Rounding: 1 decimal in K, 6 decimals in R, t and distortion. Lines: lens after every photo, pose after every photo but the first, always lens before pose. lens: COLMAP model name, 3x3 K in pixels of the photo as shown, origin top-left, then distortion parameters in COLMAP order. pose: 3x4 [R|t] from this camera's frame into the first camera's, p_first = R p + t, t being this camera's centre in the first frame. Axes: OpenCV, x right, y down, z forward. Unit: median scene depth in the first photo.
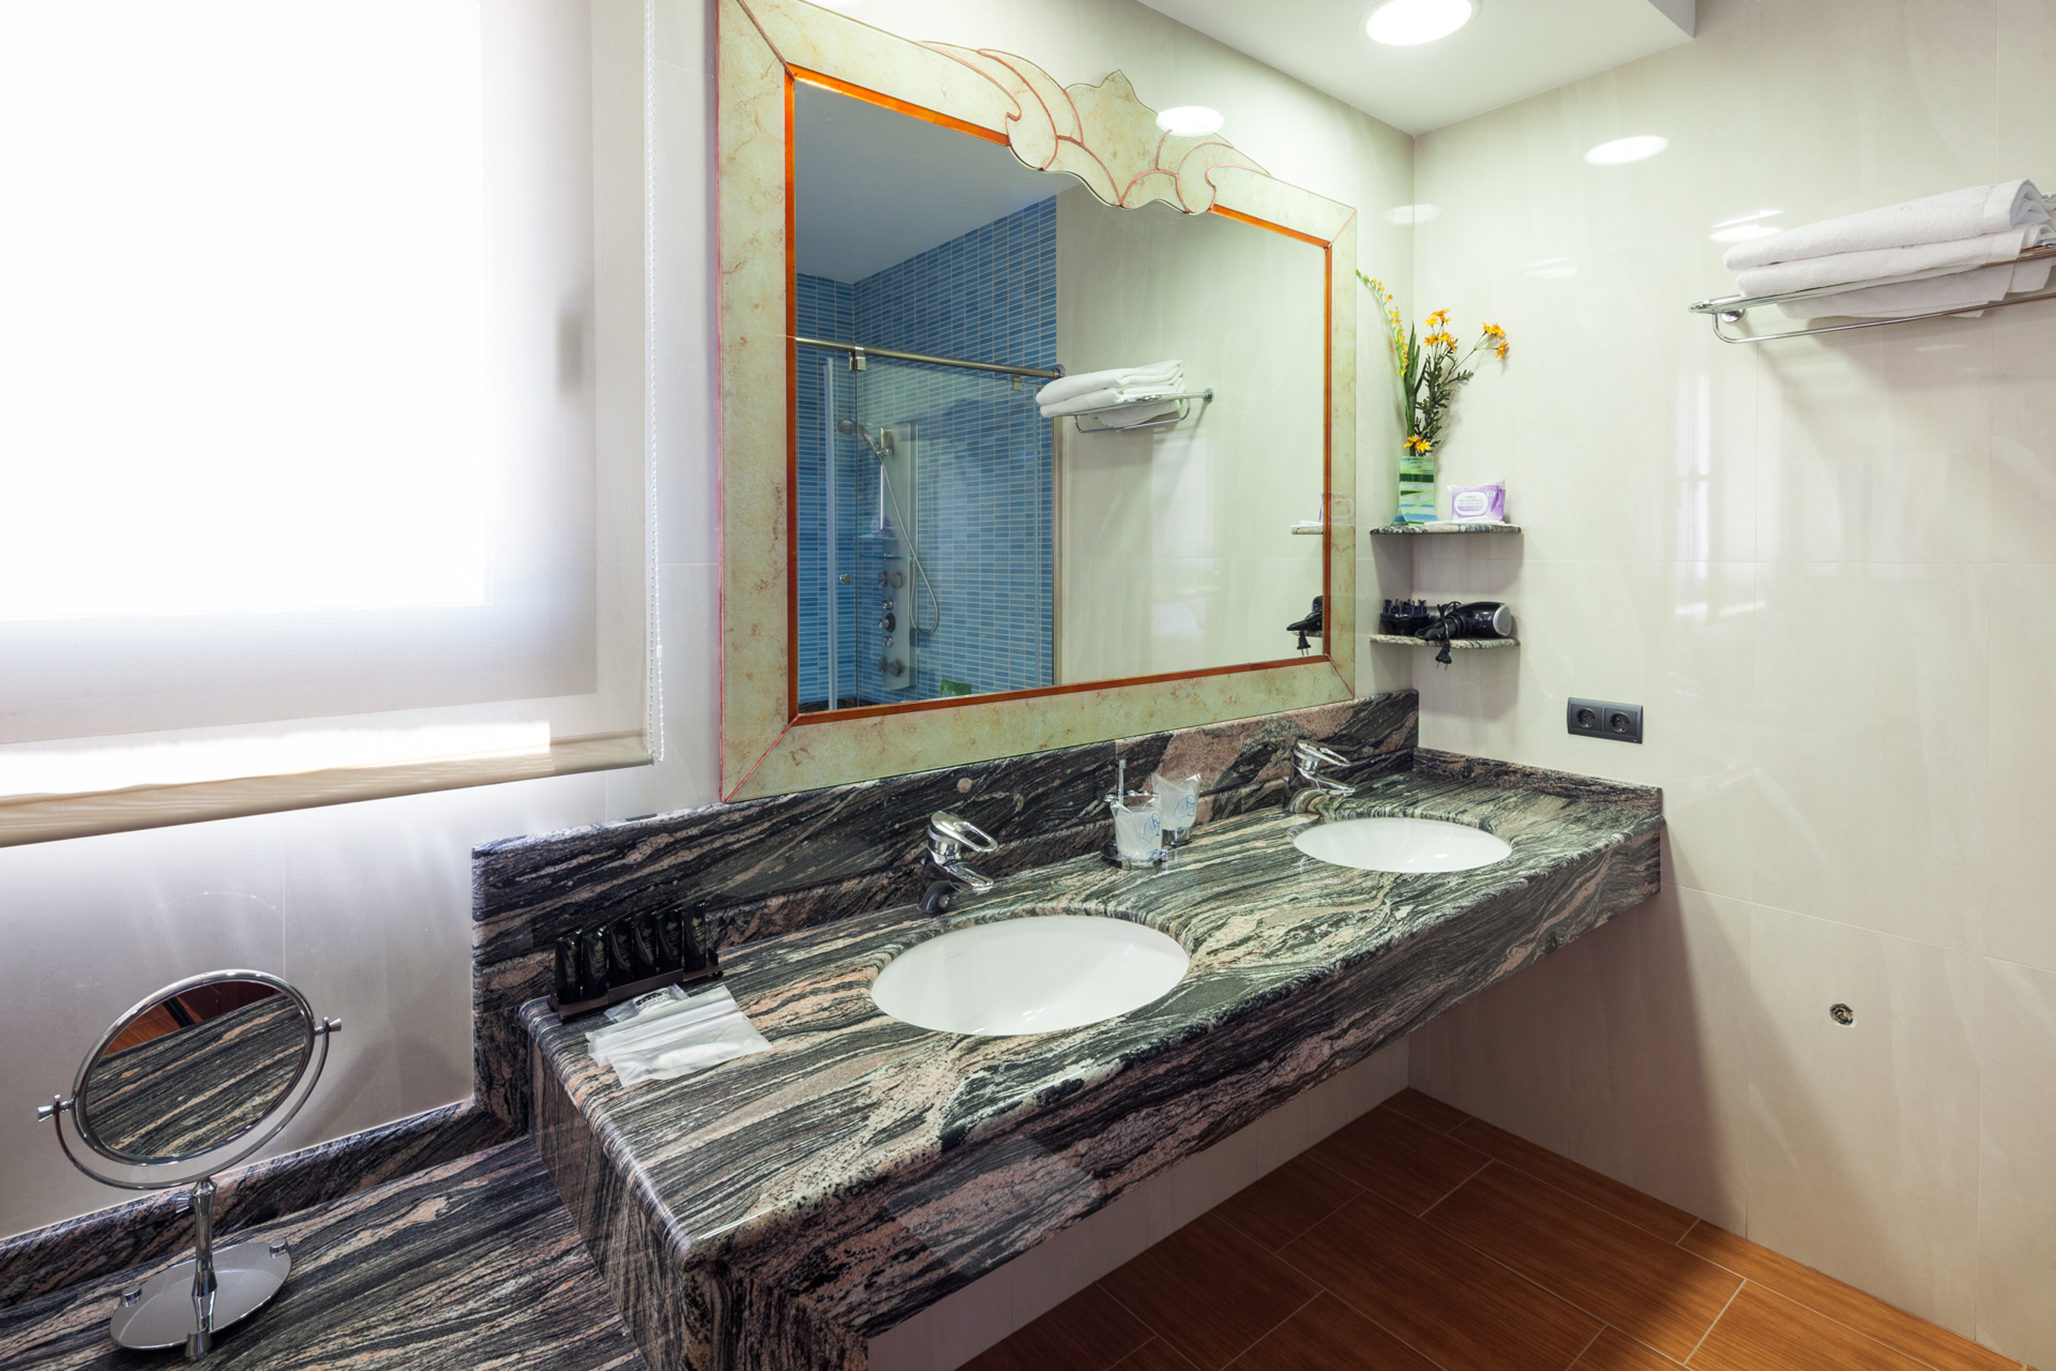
lens RADIAL K [[995.2, 0, 1029.4], [0, 995.2, 574.1], [0, 0, 1]] dist [-0.000097, -0.000460]
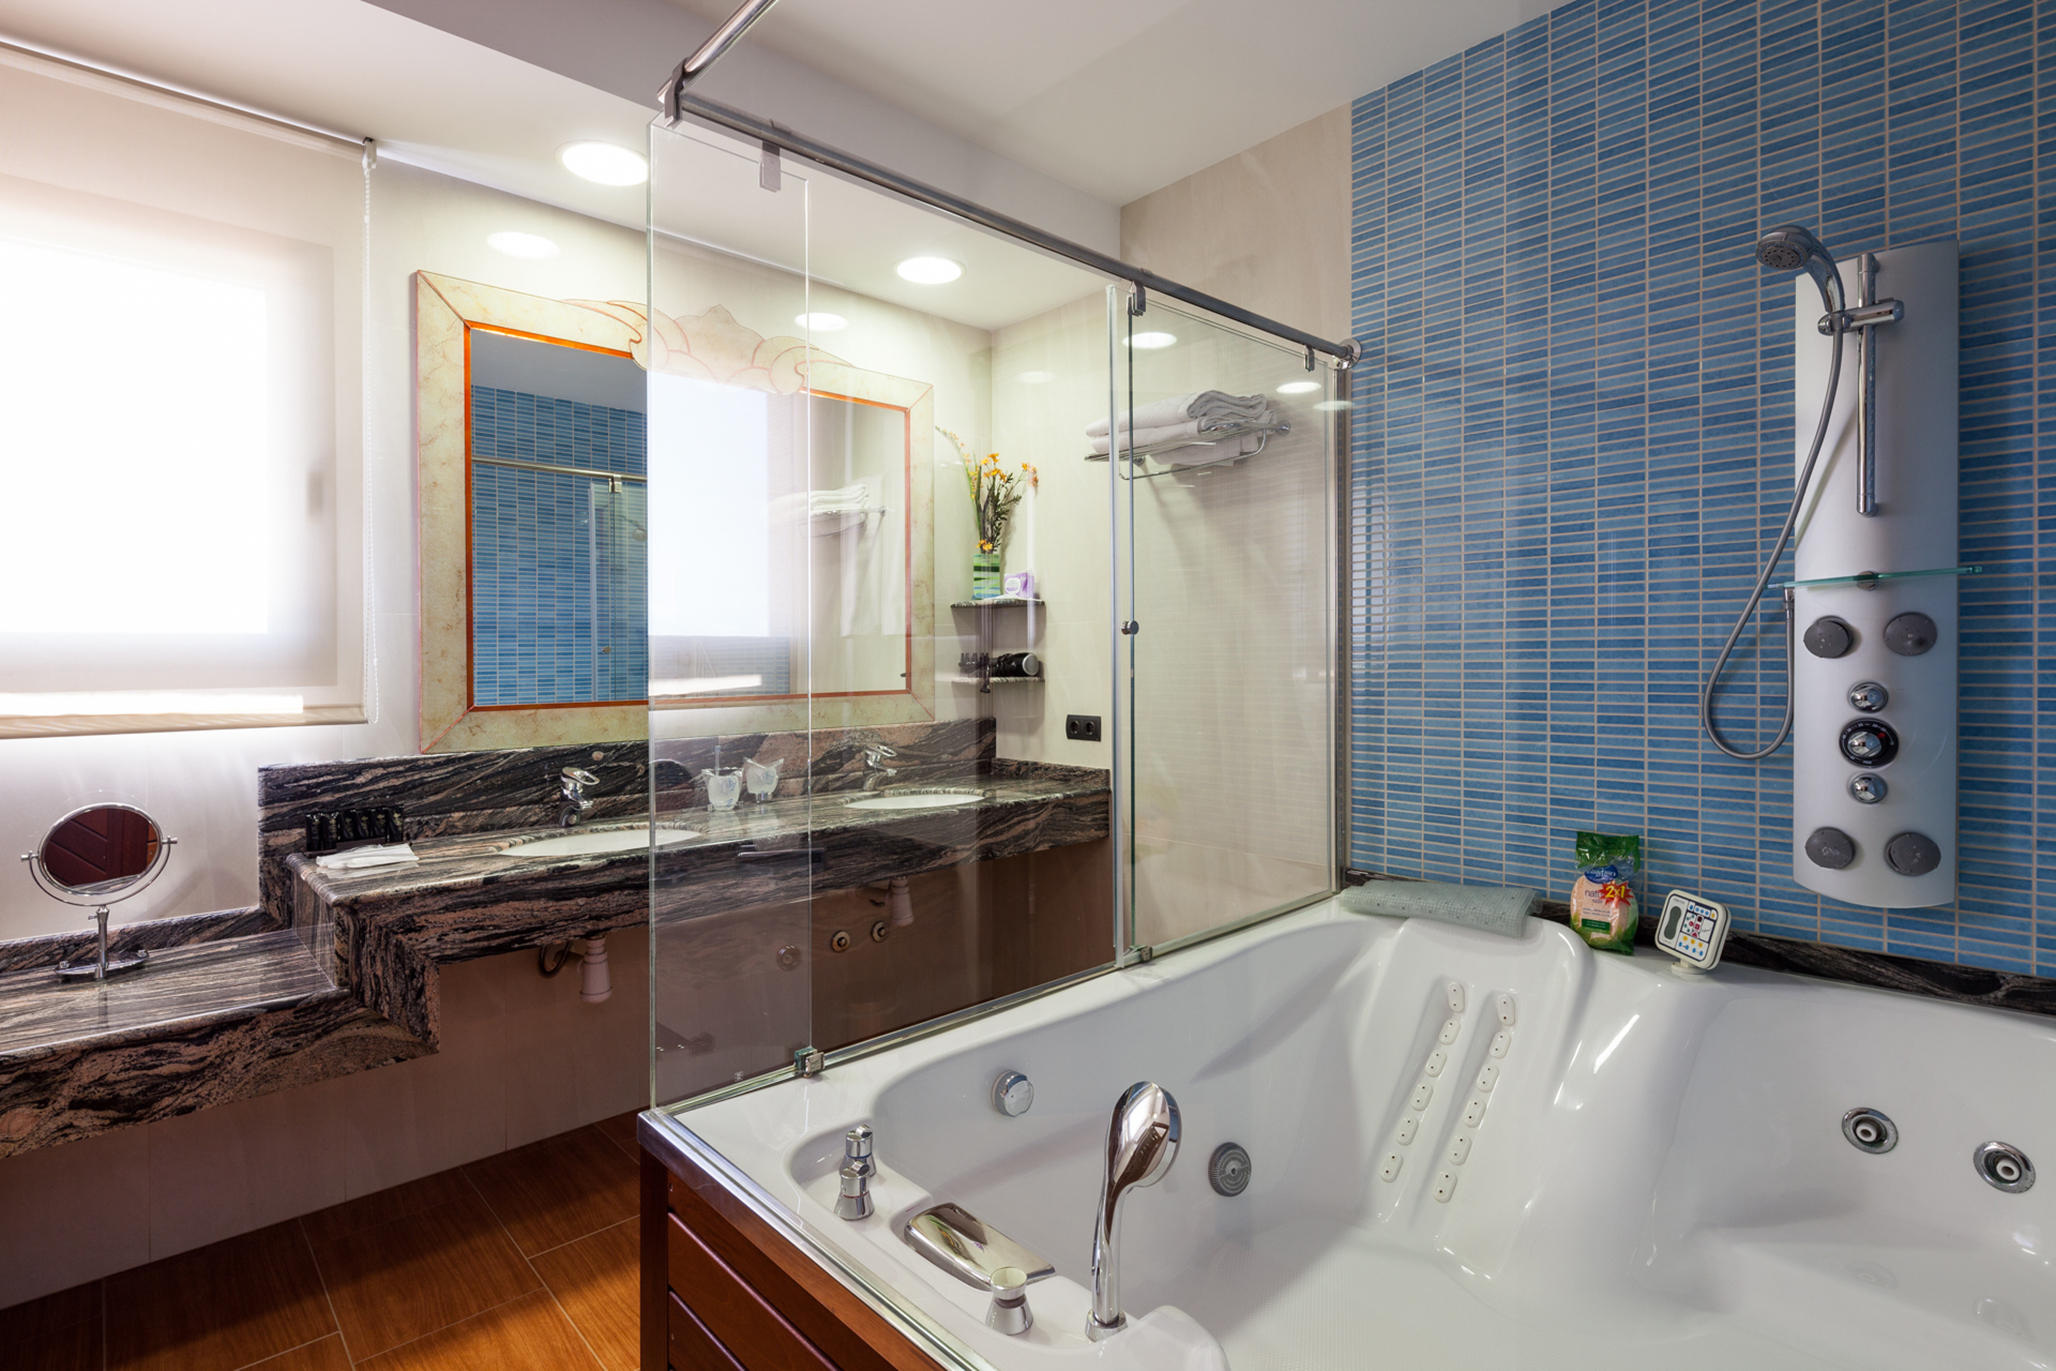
lens RADIAL K [[999.8, 0, 1027.3], [0, 999.8, 662.7], [0, 0, 1]] dist [-0.000103, 0.000233]
pose [[0.997377, -0.013265, 0.071149, 0.599011], [0.014818, 0.999662, -0.021341, 0.123503], [-0.070842, 0.022339, 0.997237, -0.774396]]
